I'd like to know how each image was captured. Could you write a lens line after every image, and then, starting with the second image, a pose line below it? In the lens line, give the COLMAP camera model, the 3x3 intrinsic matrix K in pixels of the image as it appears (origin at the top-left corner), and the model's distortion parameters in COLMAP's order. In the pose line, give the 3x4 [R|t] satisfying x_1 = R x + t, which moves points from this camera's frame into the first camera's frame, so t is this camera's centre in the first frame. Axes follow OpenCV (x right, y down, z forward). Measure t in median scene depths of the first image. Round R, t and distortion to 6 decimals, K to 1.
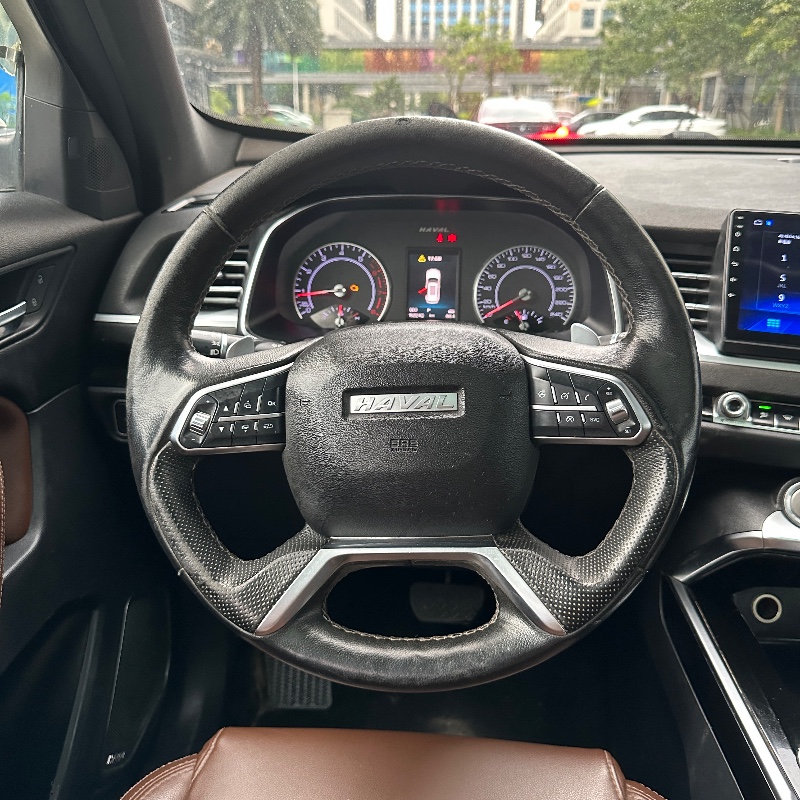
lens RADIAL K [[787.5, 0, 404.4], [0, 787.5, 398.0], [0, 0, 1]] dist [0.011389, 0.000000]
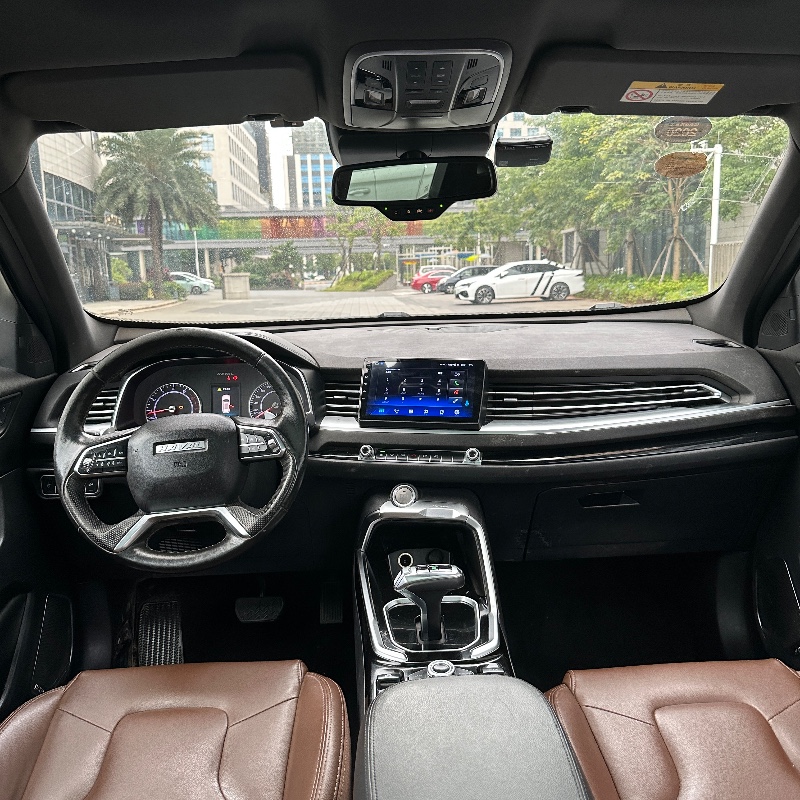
lens RADIAL K [[787.5, 0, 397.4], [0, 787.5, 393.4], [0, 0, 1]] dist [0.011389, 0.000000]
pose [[0.992512, -0.056522, 0.108286, 0.230820], [0.076077, 0.979605, -0.185974, 0.196138], [-0.095566, 0.192820, 0.976569, -0.791979]]
